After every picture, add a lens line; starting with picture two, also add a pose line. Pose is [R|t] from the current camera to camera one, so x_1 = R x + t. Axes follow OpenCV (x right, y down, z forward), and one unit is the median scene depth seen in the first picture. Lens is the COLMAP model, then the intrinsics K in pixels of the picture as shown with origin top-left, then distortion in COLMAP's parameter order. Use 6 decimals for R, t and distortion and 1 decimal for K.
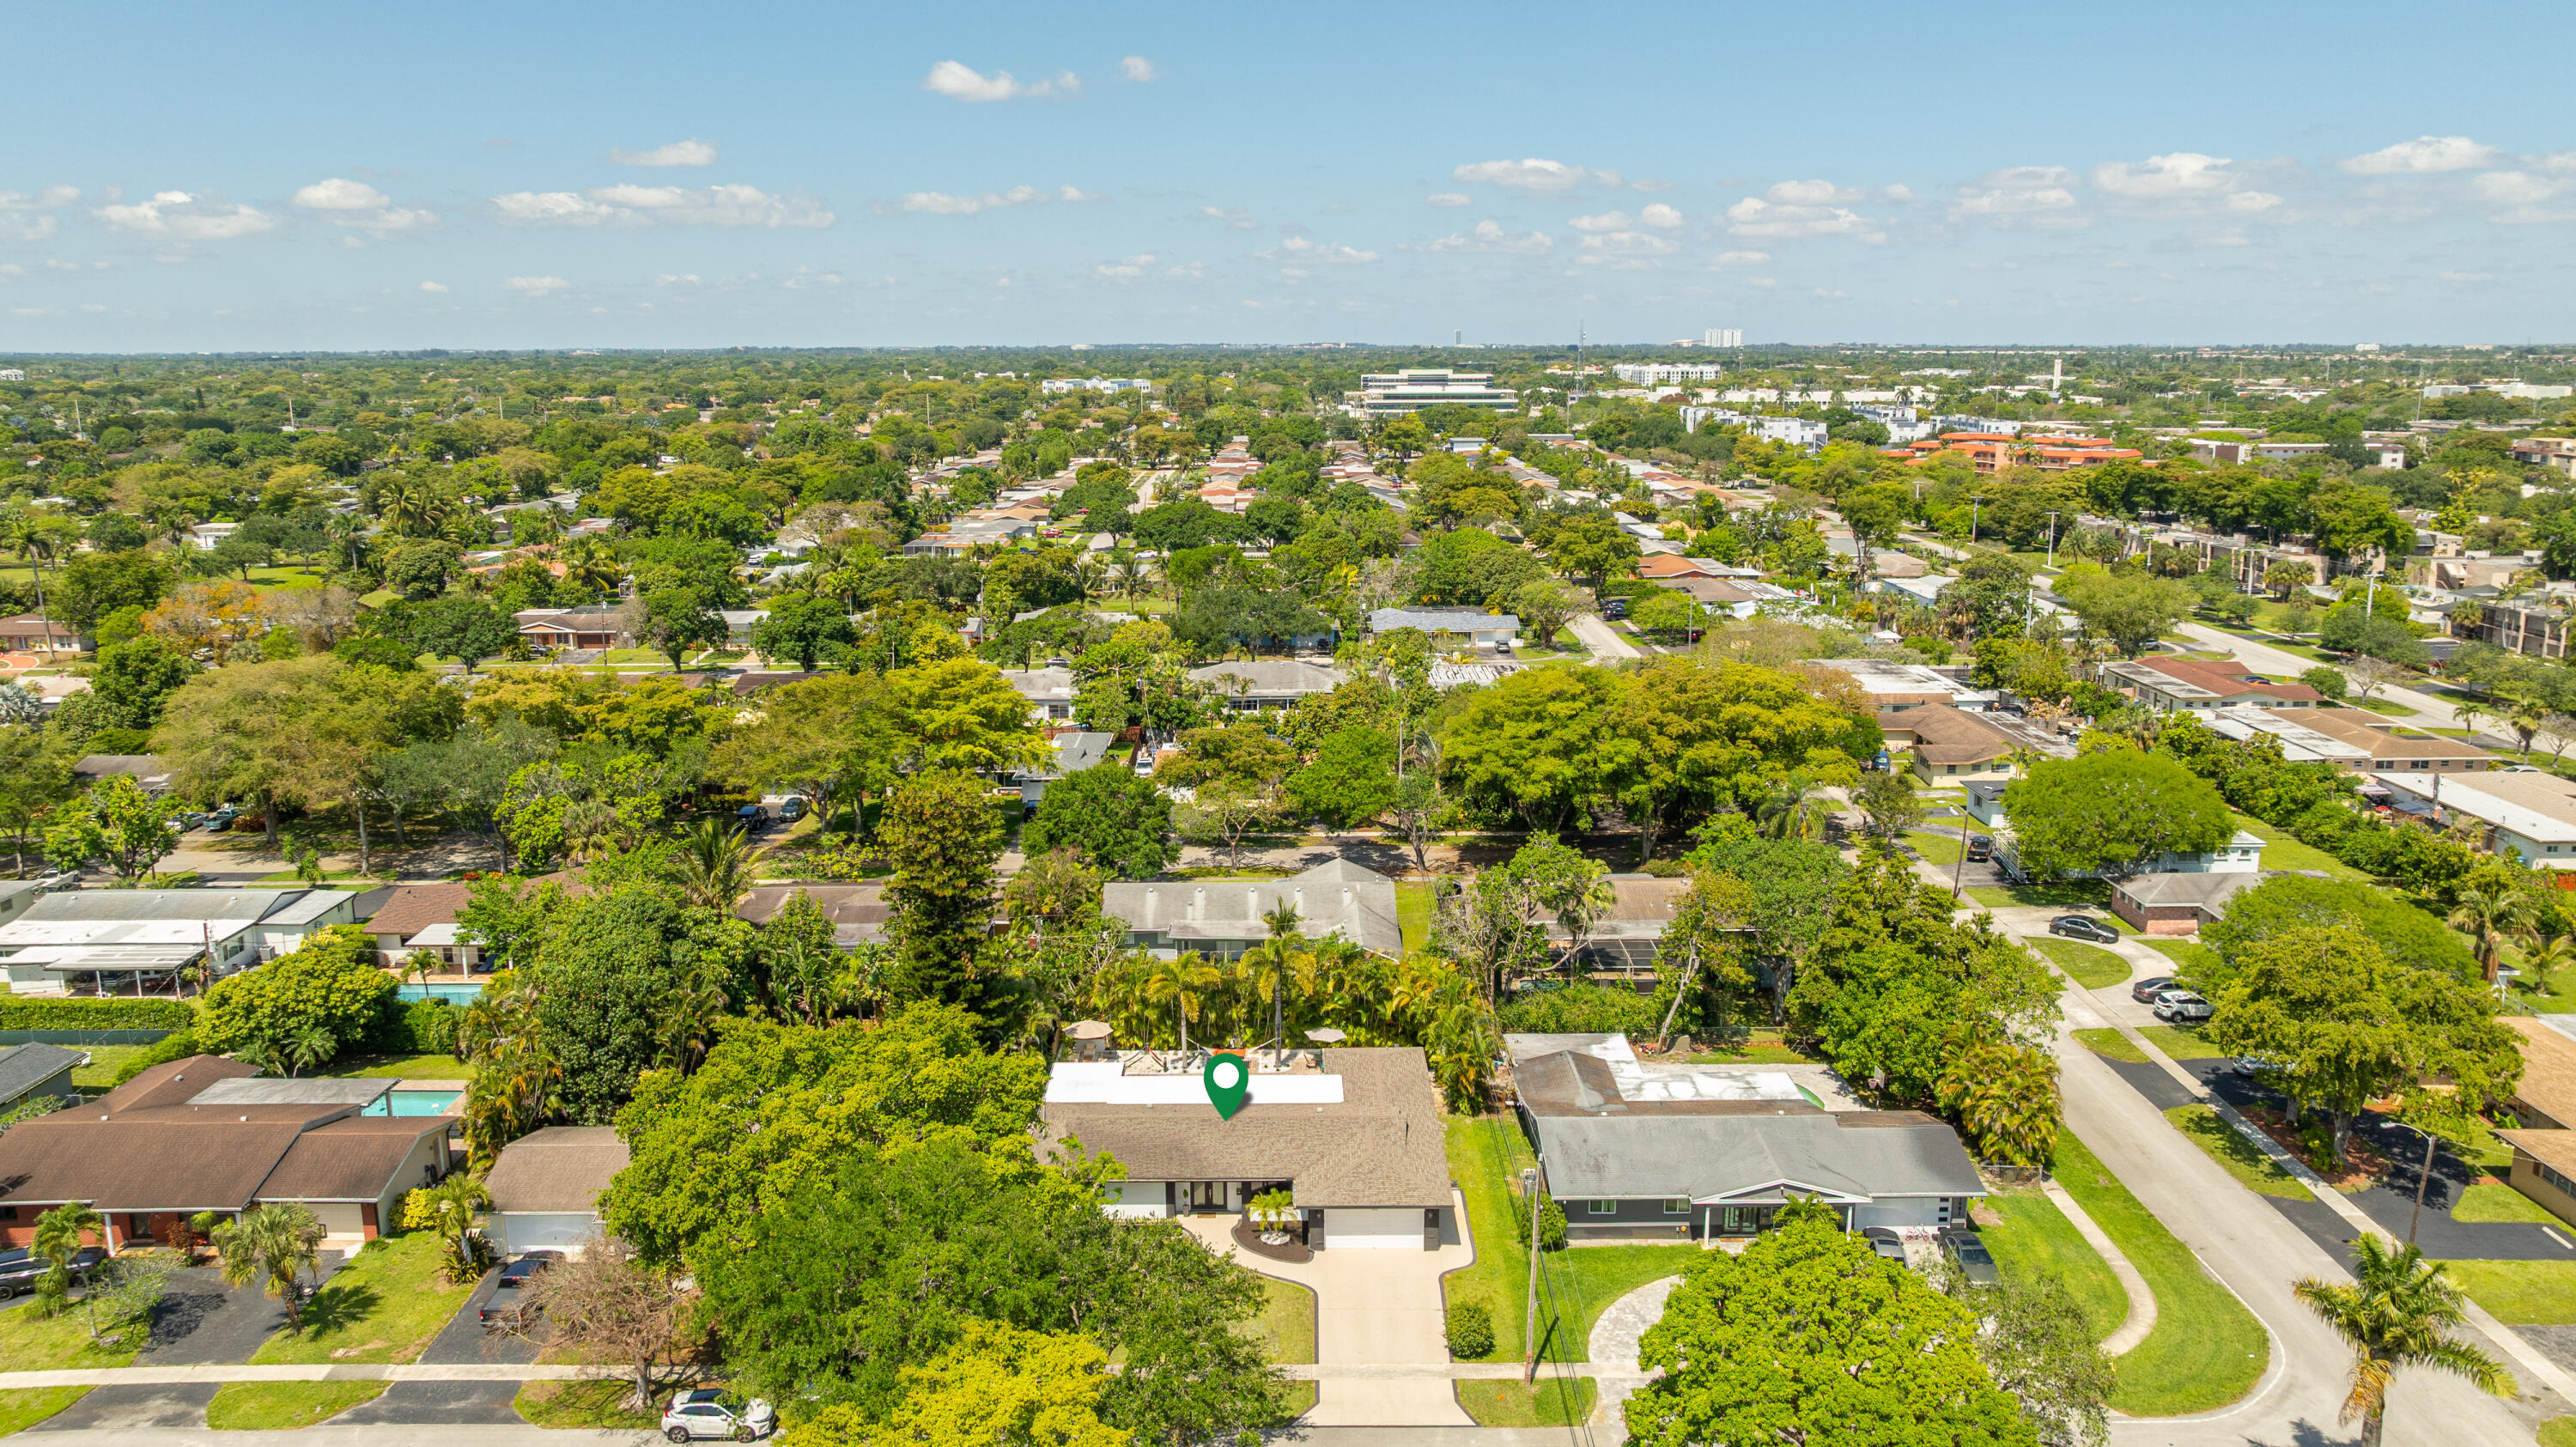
lens RADIAL K [[1803.4, 0, 1280.4], [0, 1803.4, 720.1], [0, 0, 1]] dist [-0.024751, 0.023661]
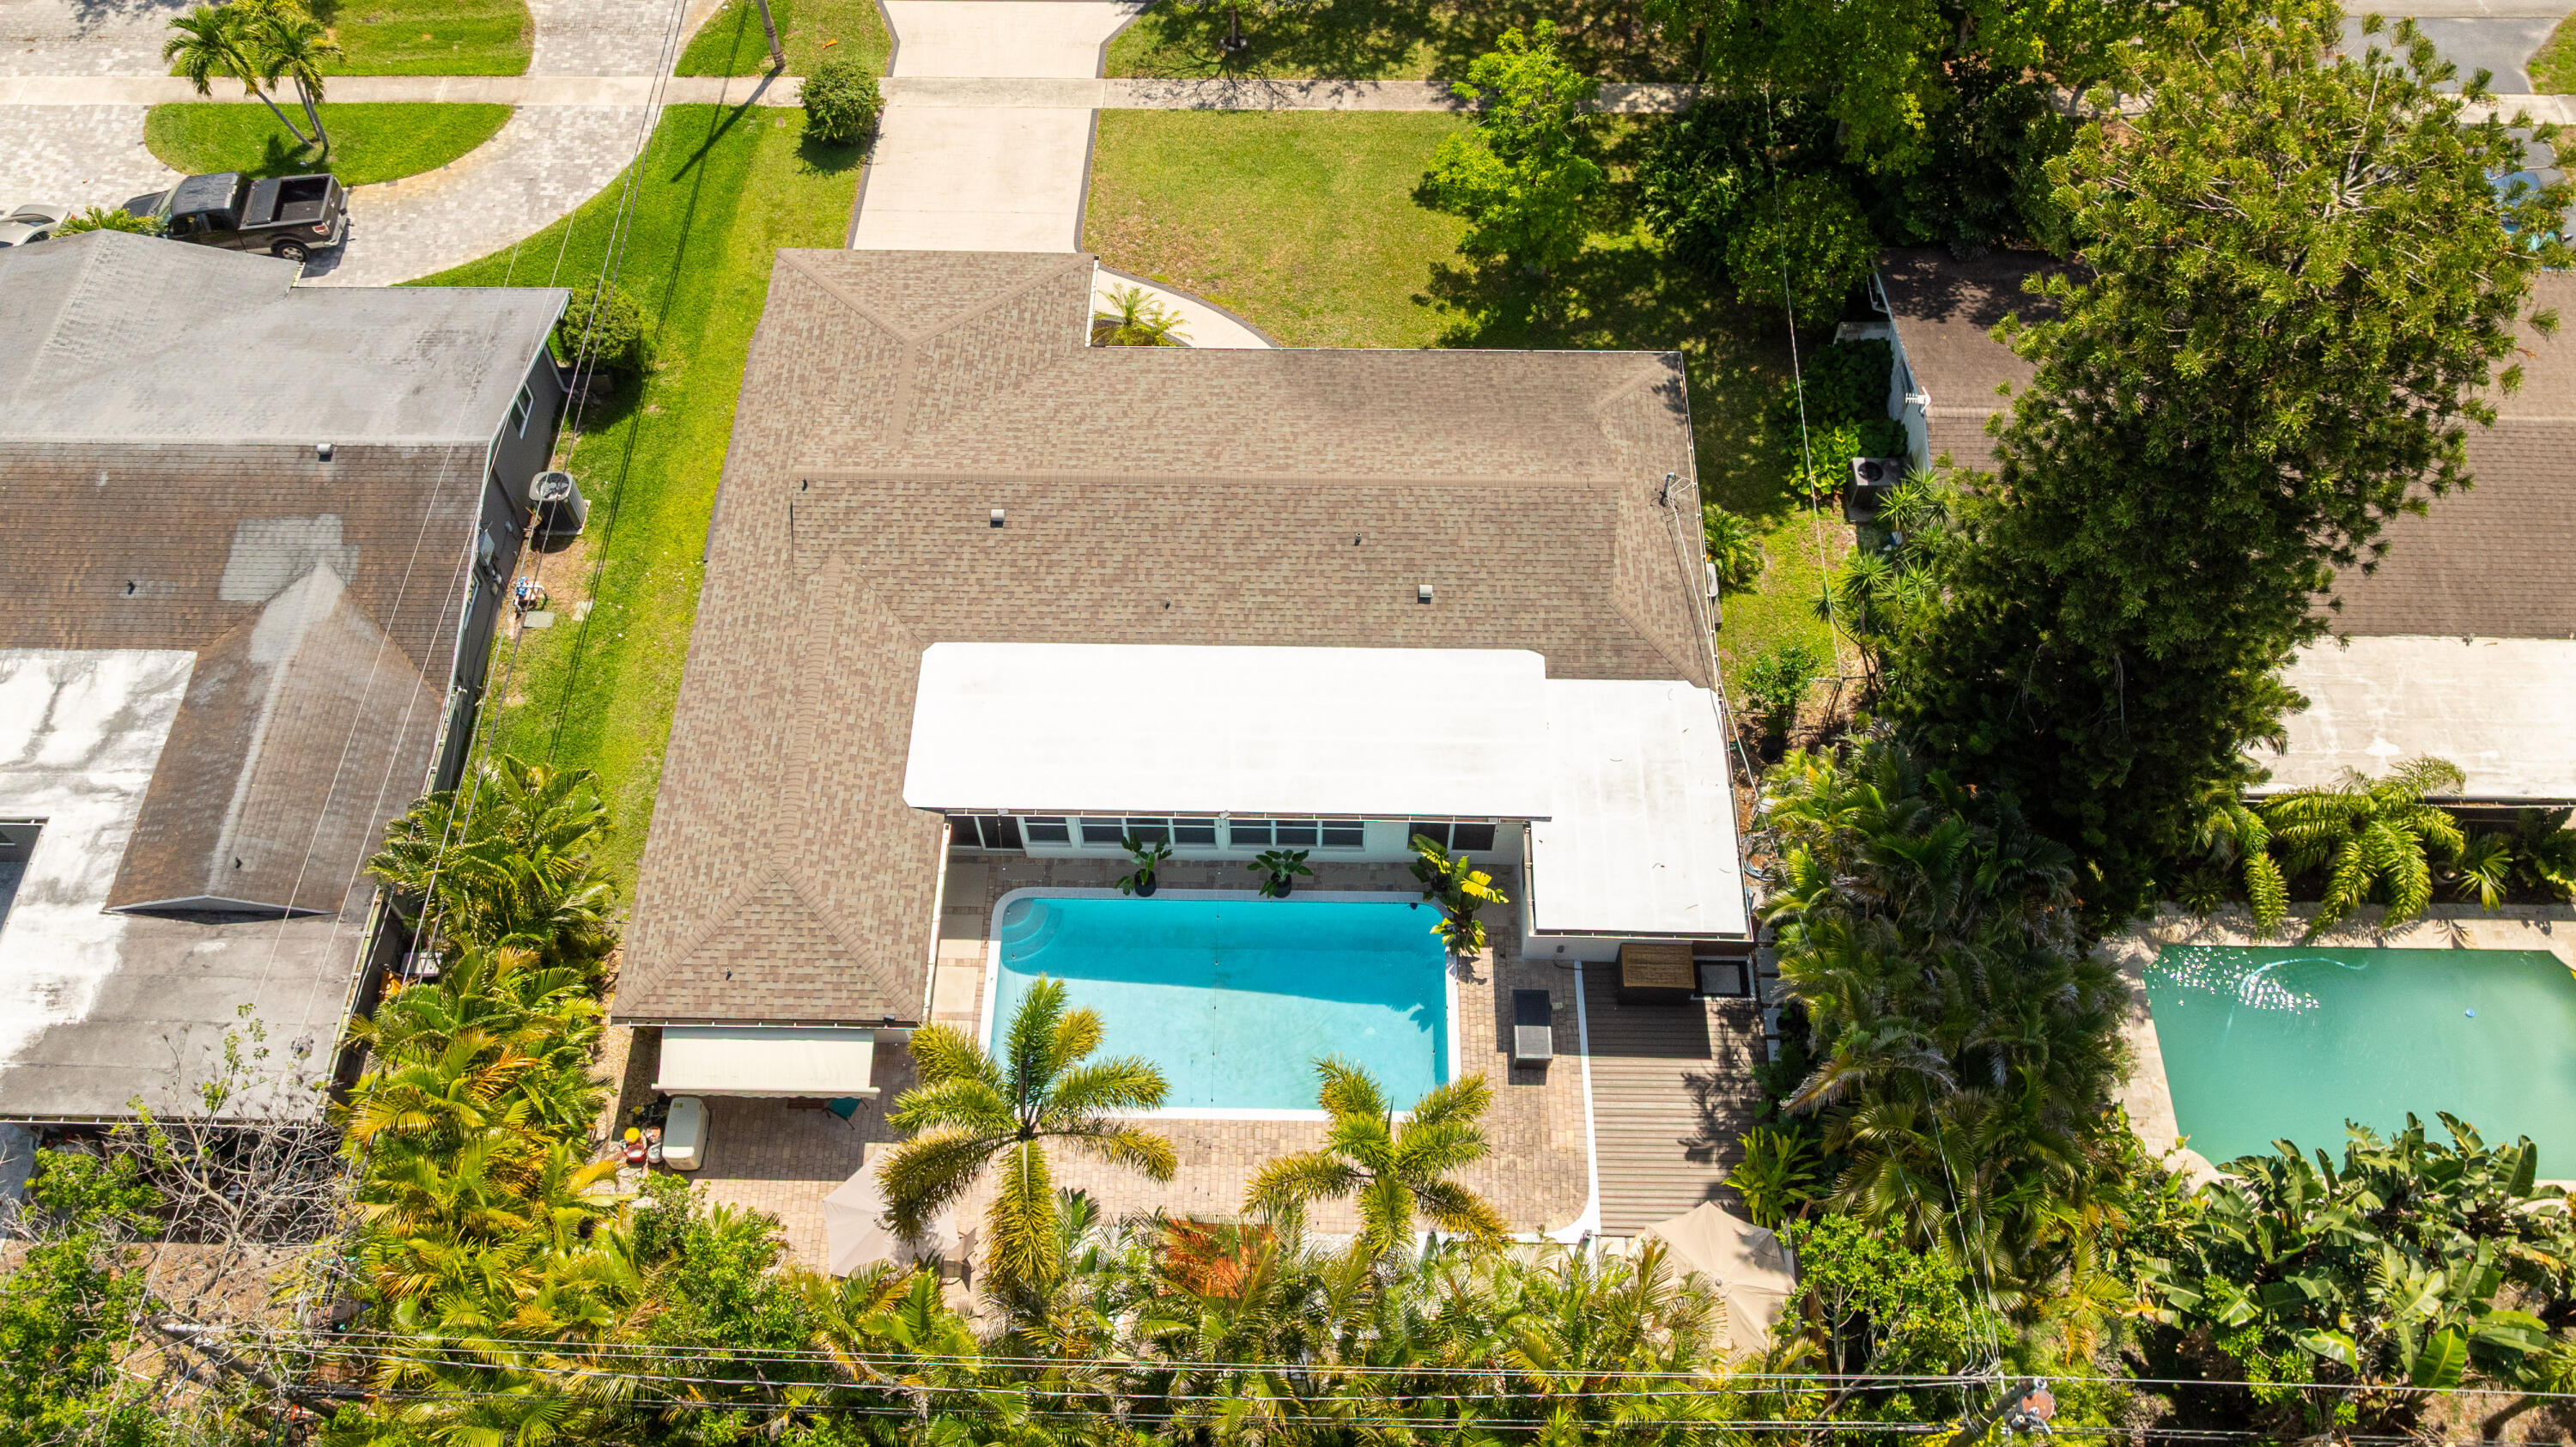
lens RADIAL K [[2043.1, 0, 1297.6], [0, 2043.1, 634.4], [0, 0, 1]] dist [-0.002763, -0.033633]
pose [[-0.999853, -0.008634, 0.014798, -0.045470], [0.010460, 0.376446, 0.926379, -0.170867], [-0.013569, 0.926398, -0.376301, 1.039246]]
